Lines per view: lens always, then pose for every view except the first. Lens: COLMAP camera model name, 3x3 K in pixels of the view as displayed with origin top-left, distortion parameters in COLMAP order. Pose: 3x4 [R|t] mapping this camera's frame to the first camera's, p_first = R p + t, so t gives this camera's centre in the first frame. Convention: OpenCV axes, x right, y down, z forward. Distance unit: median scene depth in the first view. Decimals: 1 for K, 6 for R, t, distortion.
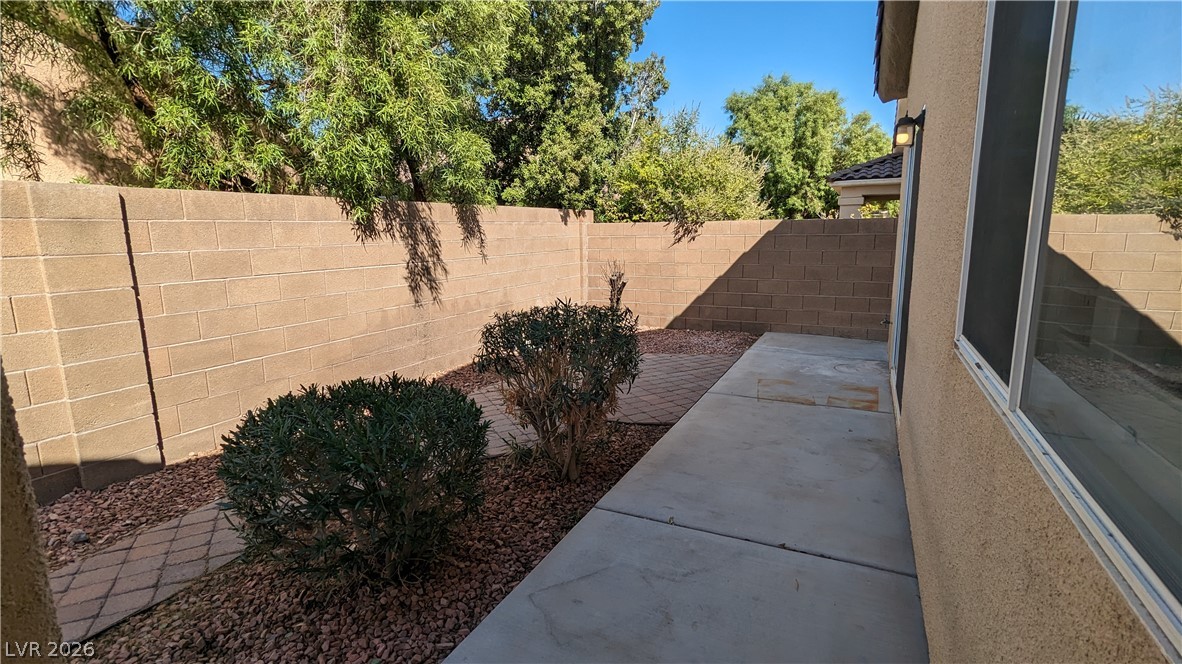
lens RADIAL K [[555.6, 0, 589.8], [0, 555.6, 326.1], [0, 0, 1]] dist [-0.000013, 0.000099]
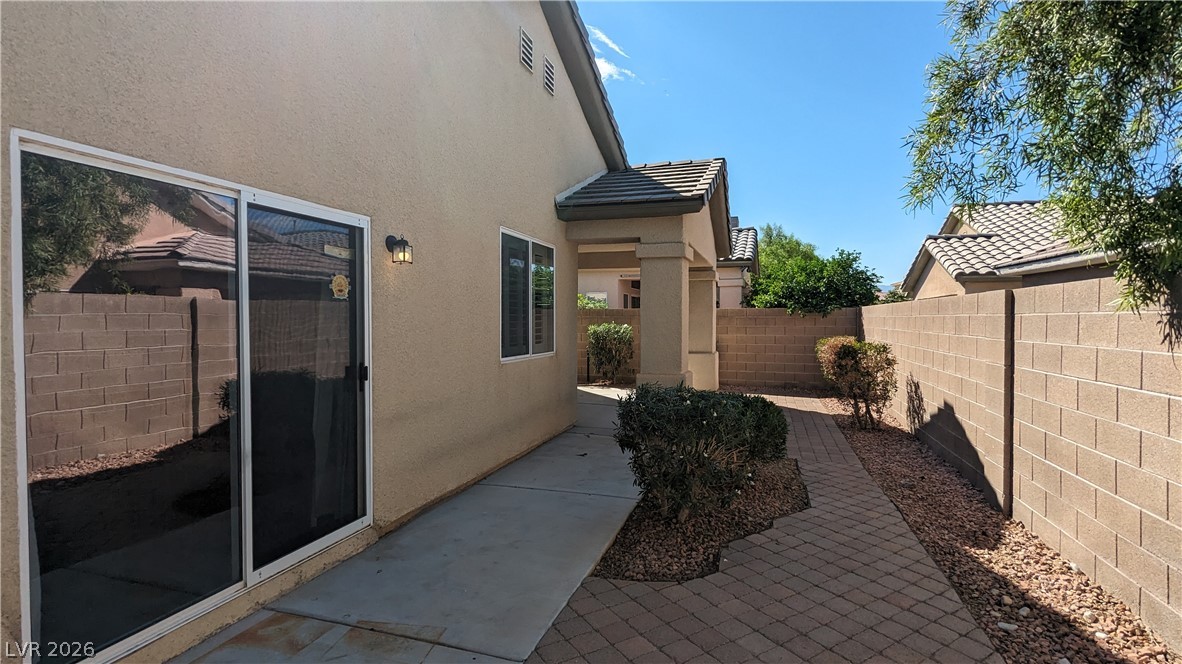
lens RADIAL K [[555.6, 0, 590.7], [0, 555.6, 329.7], [0, 0, 1]] dist [-0.000013, 0.000099]
pose [[-0.987870, 0.017139, -0.154332, 0.253902], [-0.013042, 0.981221, 0.192446, -0.298187], [0.154732, 0.192124, -0.969096, 1.620733]]
